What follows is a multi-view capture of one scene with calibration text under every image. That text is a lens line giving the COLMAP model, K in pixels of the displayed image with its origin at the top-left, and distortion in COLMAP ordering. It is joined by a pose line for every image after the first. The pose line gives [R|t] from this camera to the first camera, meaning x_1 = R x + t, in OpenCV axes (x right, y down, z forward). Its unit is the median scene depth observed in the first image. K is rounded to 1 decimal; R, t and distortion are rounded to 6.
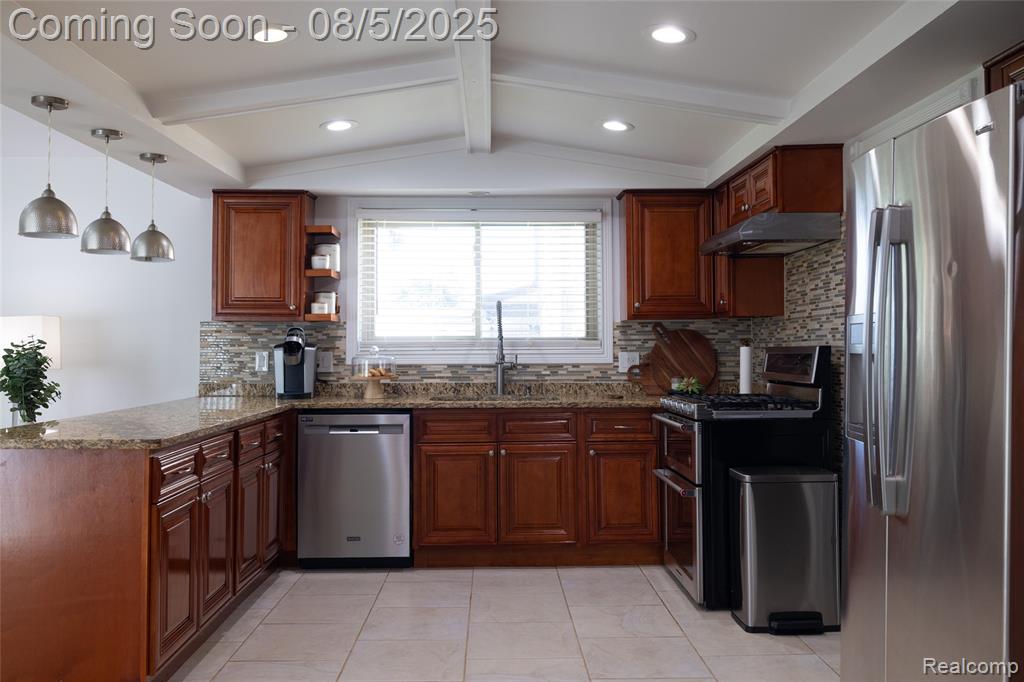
lens RADIAL K [[850.5, 0, 492.6], [0, 850.5, 331.3], [0, 0, 1]] dist [-0.007643, 0.011009]
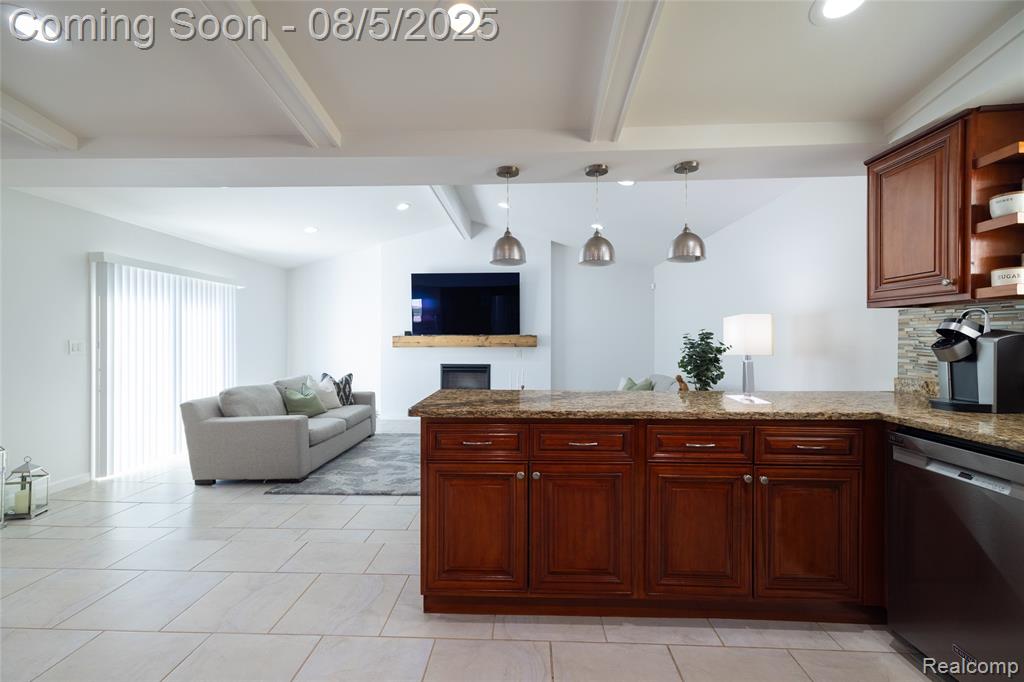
lens RADIAL K [[437.9, 0, 525.6], [0, 437.9, 340.4], [0, 0, 1]] dist [0.001484, -0.000327]
pose [[-0.031923, 0.003480, -0.999484, 0.157946], [0.020850, 0.999779, 0.002815, 0.014035], [0.999273, -0.020749, -0.031989, 0.708052]]
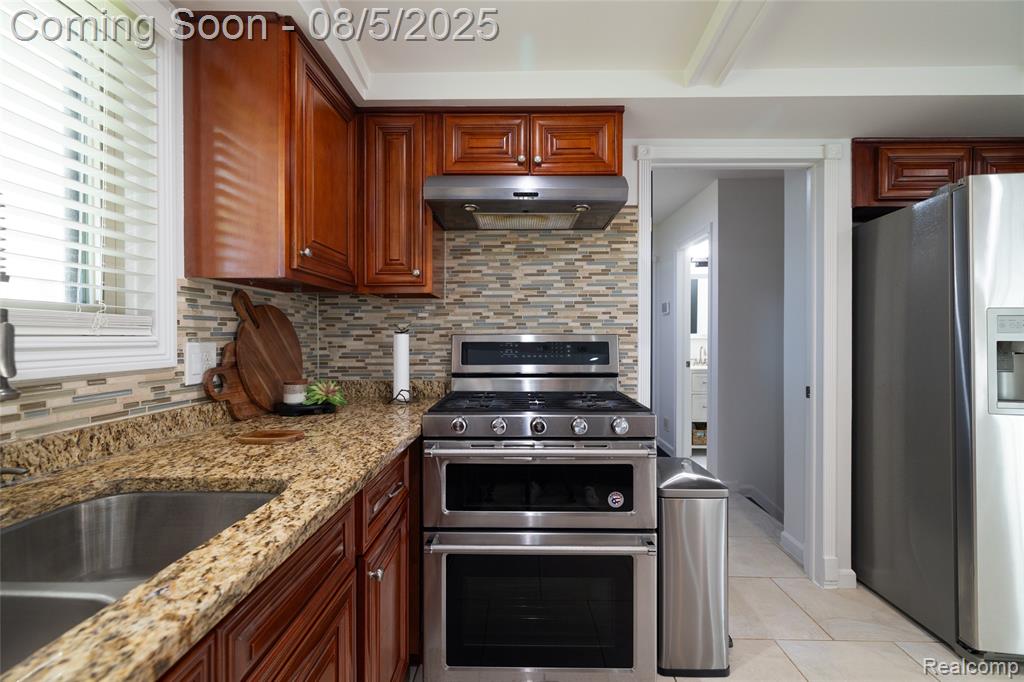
lens RADIAL K [[437.9, 0, 520.1], [0, 437.9, 338.8], [0, 0, 1]] dist [0.001484, -0.000327]
pose [[0.023646, 0.000760, 0.999720, -0.106156], [-0.020879, 0.999782, -0.000266, 0.021661], [-0.999502, -0.020867, 0.023656, 0.940737]]
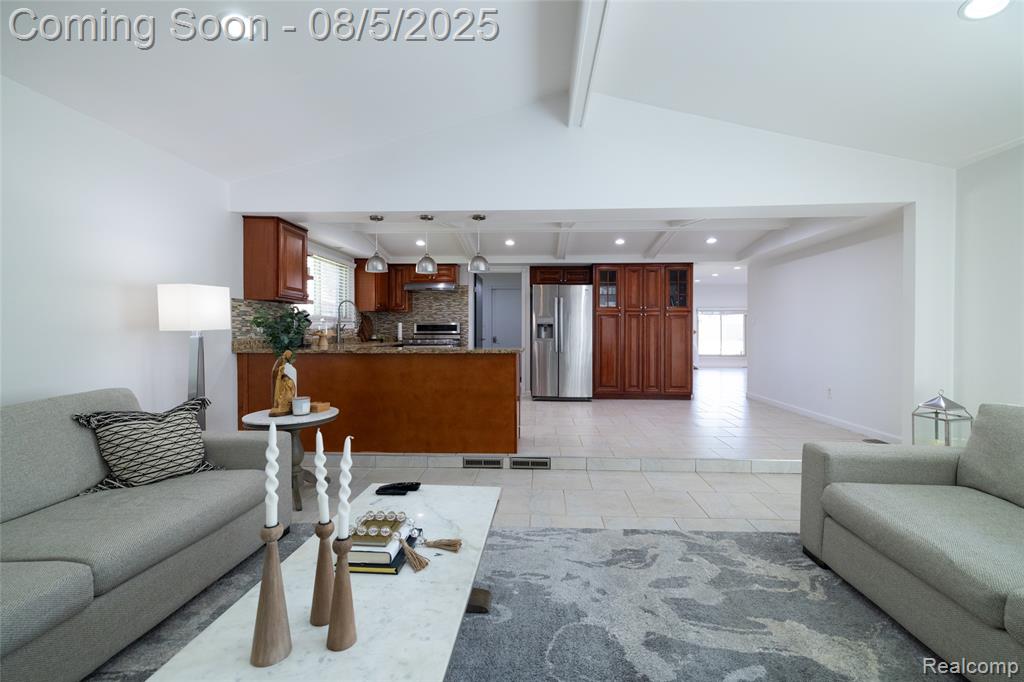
lens RADIAL K [[437.9, 0, 521.1], [0, 437.9, 334.0], [0, 0, 1]] dist [0.001484, -0.000327]
pose [[0.070143, -0.005450, 0.997522, -1.206161], [-0.022156, 0.999730, 0.007020, 0.039111], [-0.997291, -0.022593, 0.070004, 0.526958]]
